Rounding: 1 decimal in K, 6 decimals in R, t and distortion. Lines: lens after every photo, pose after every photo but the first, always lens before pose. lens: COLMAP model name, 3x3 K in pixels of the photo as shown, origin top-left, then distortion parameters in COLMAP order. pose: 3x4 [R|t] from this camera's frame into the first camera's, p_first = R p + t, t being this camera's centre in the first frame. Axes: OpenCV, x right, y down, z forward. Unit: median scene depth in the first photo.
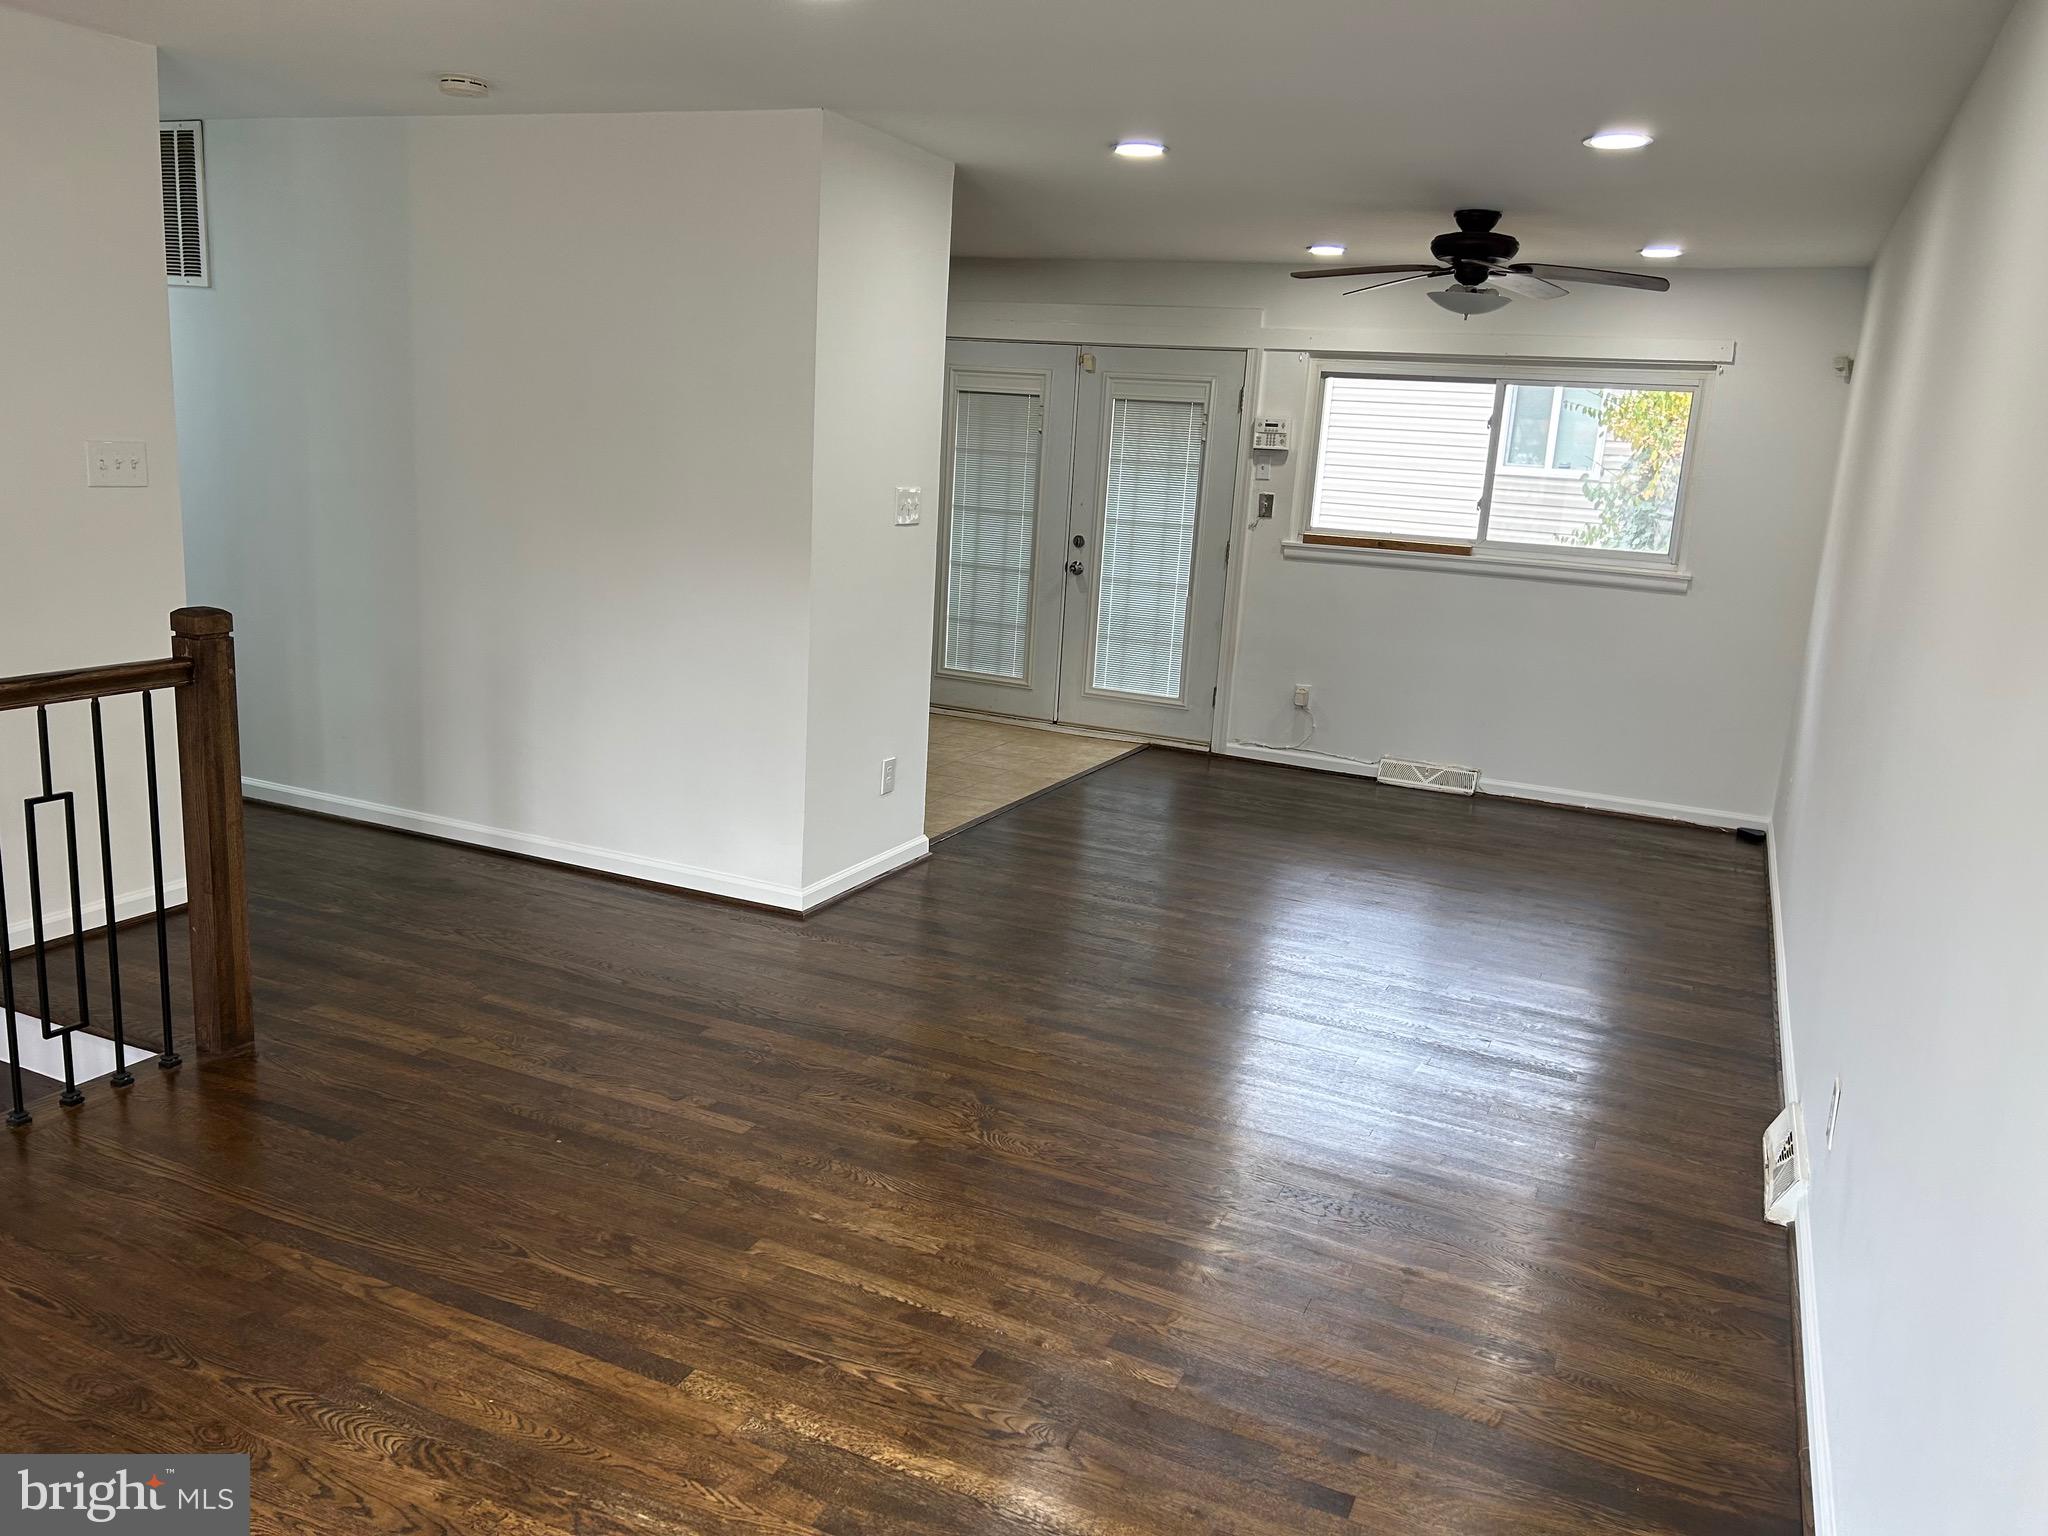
lens RADIAL K [[1534.8, 0, 1033.1], [0, 1534.8, 776.3], [0, 0, 1]] dist [0.065369, -0.068448]
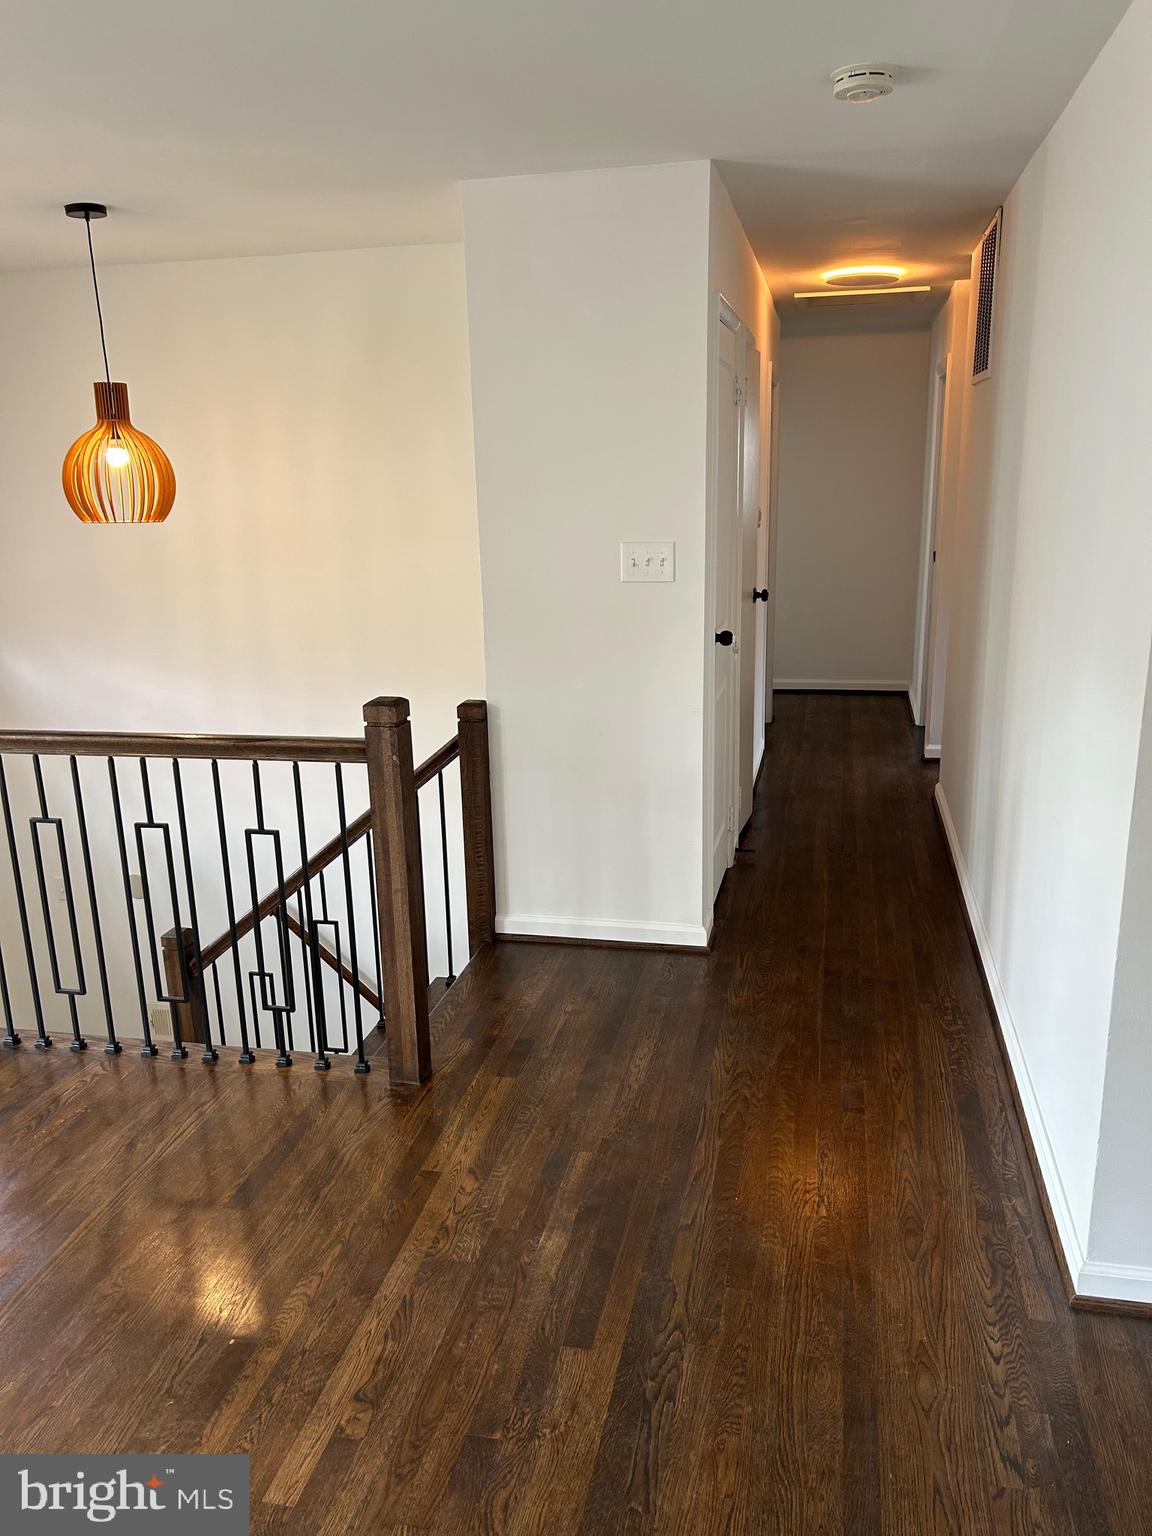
lens RADIAL K [[1151.1, 0, 575.1], [0, 1151.1, 775.7], [0, 0, 1]] dist [0.065369, -0.068448]
pose [[0.205979, 0.191593, -0.959617, 0.274819], [-0.179252, 0.971440, 0.155478, -0.191293], [0.961999, 0.139988, 0.234440, 0.869245]]
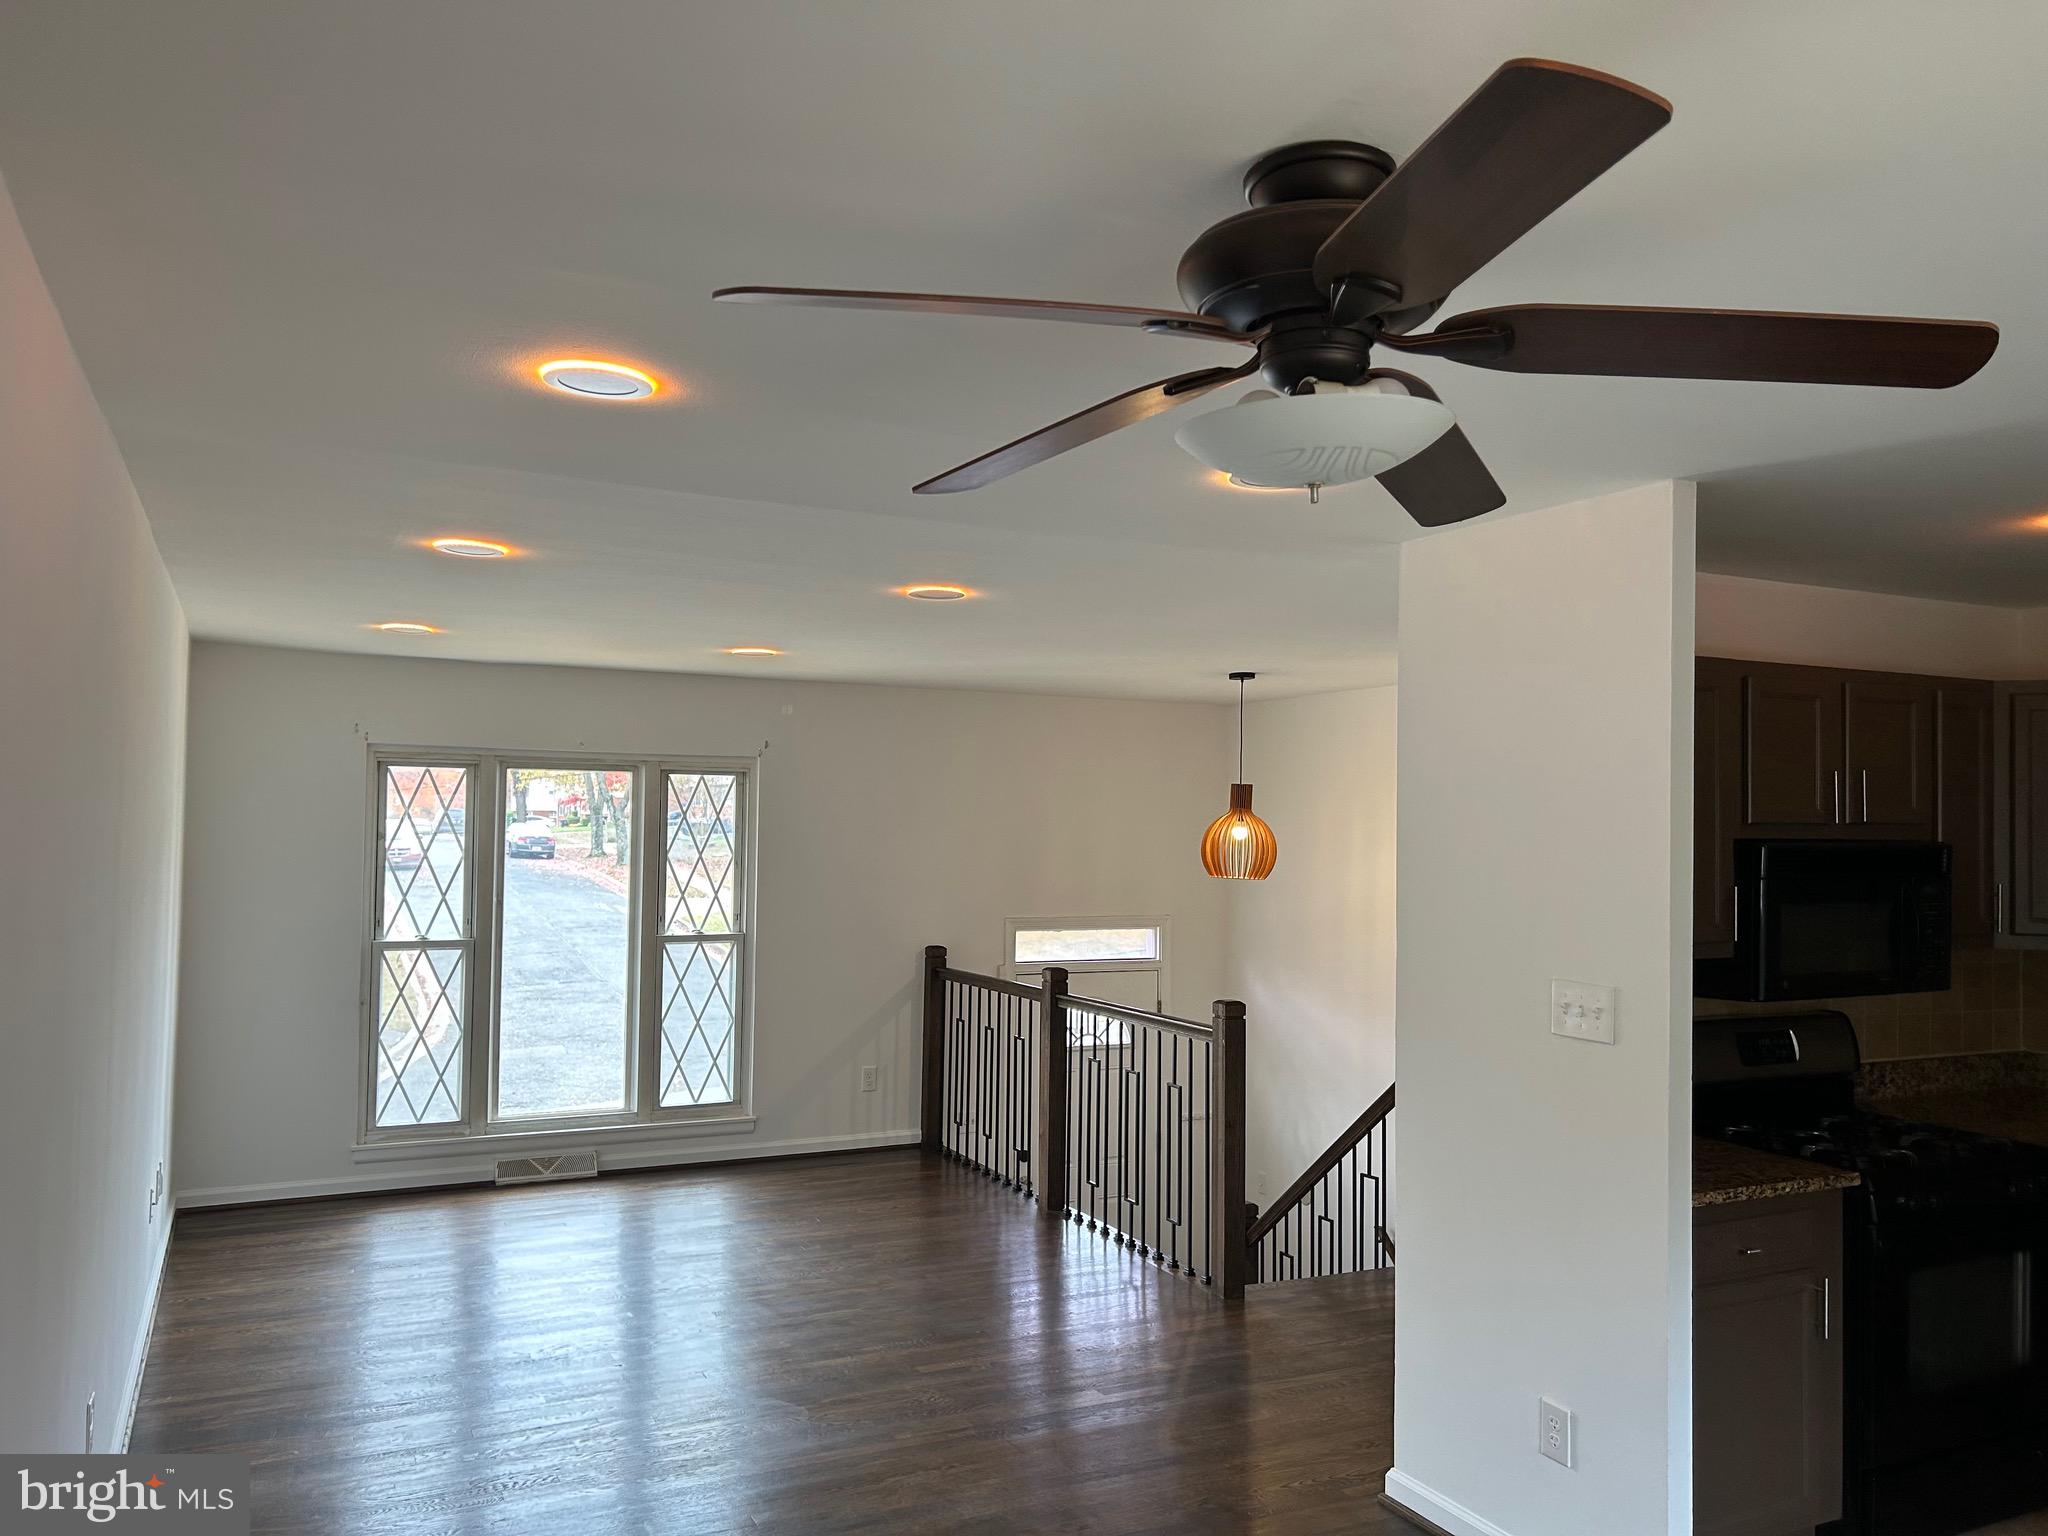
lens RADIAL K [[1534.8, 0, 1030.5], [0, 1534.8, 771.4], [0, 0, 1]] dist [0.065369, -0.068448]
pose [[-0.633312, -0.094490, -0.768107, 0.789800], [-0.217118, 0.974351, 0.059154, -0.360676], [0.742816, 0.204233, -0.637584, 1.683343]]
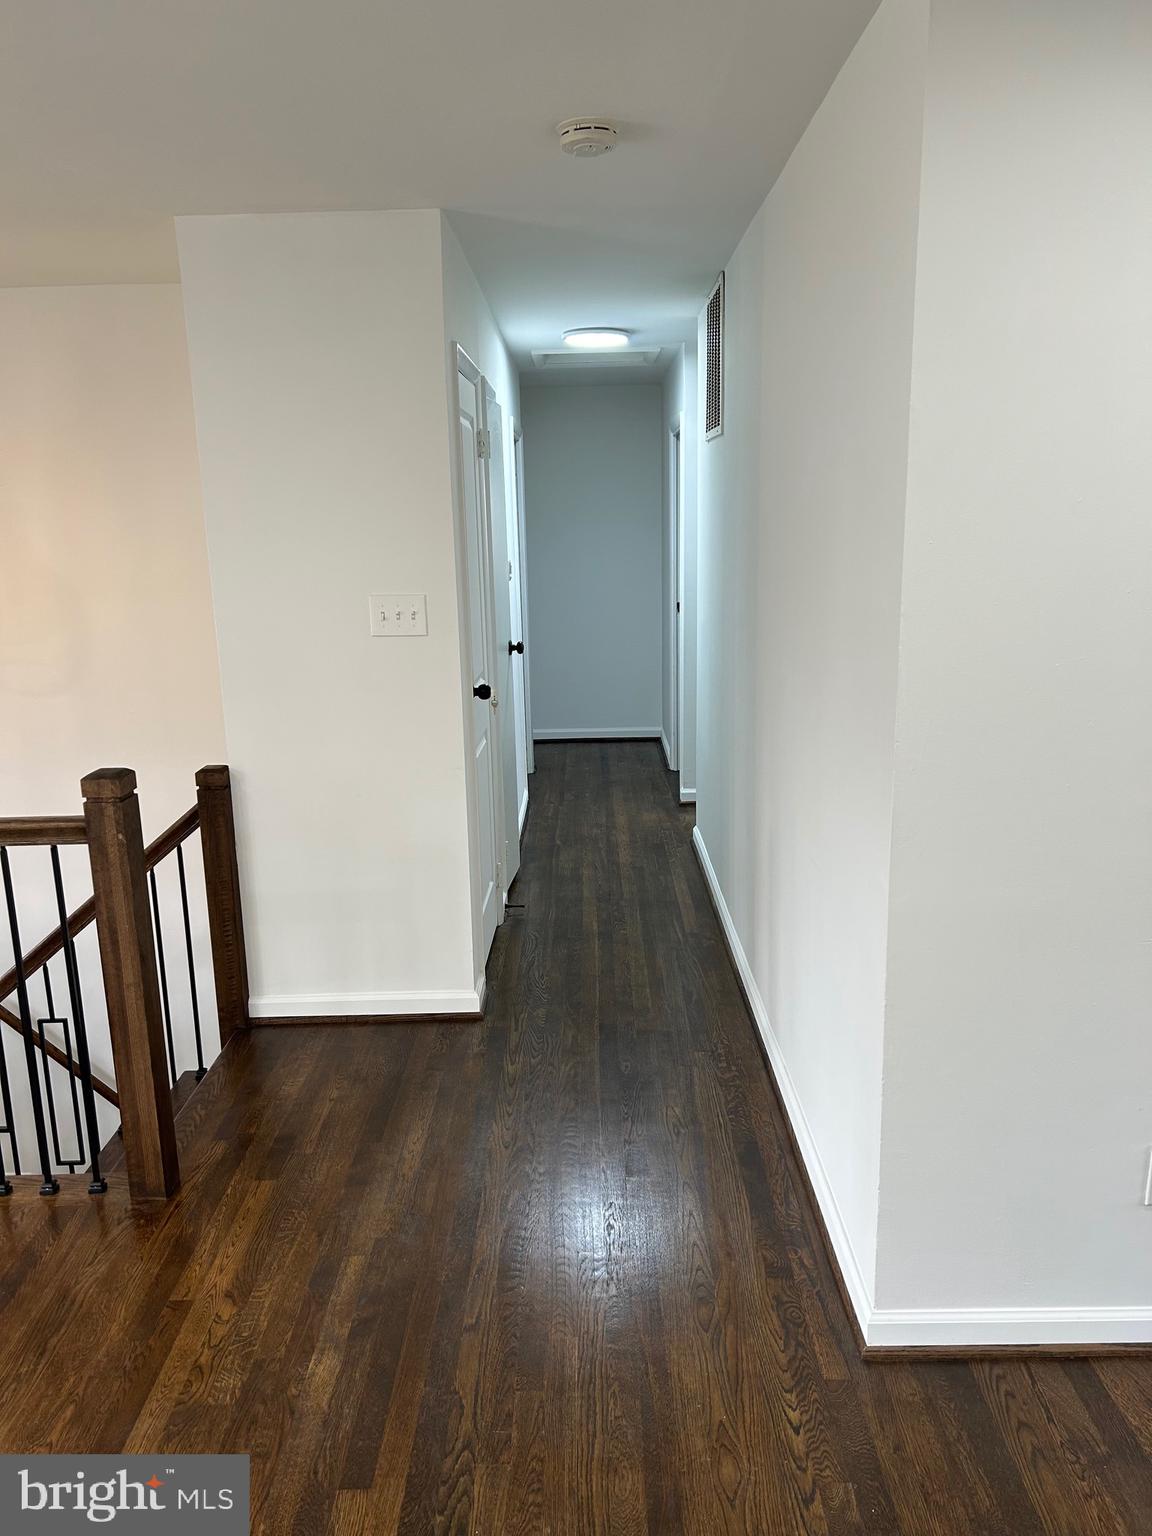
lens RADIAL K [[1151.1, 0, 564.4], [0, 1151.1, 780.1], [0, 0, 1]] dist [0.065369, -0.068448]
pose [[0.397182, 0.138390, -0.907246, 0.238765], [-0.154521, 0.984536, 0.082533, -0.192564], [0.904638, 0.107408, 0.412424, 0.881758]]
